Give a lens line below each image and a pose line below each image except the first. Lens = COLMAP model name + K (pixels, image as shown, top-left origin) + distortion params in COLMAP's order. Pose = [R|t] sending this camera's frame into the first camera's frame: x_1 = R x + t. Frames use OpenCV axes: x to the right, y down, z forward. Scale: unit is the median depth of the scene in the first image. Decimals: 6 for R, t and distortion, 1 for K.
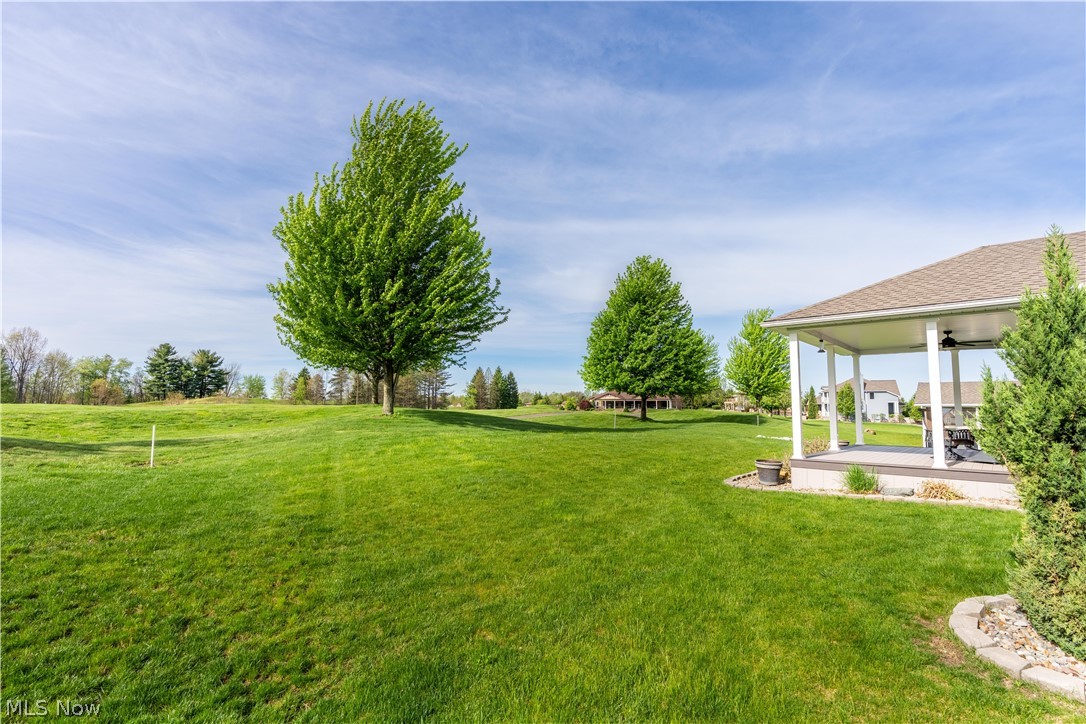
lens RADIAL K [[512.4, 0, 543.0], [0, 512.4, 362.0], [0, 0, 1]] dist [-0.000524, -0.000067]
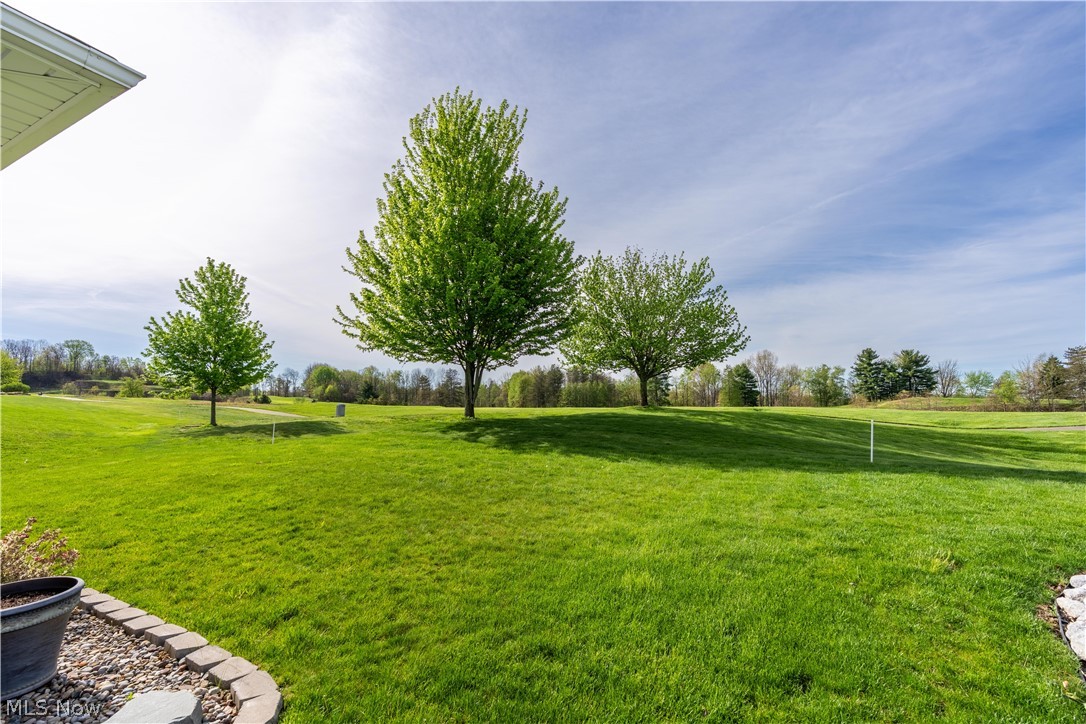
lens RADIAL K [[492.3, 0, 539.0], [0, 492.3, 360.6], [0, 0, 1]] dist [-0.002883, -0.000267]
pose [[0.227350, -0.098935, -0.968775, 0.094327], [0.089029, 0.992771, -0.080492, 0.009736], [0.969735, -0.067949, 0.234514, 0.095922]]
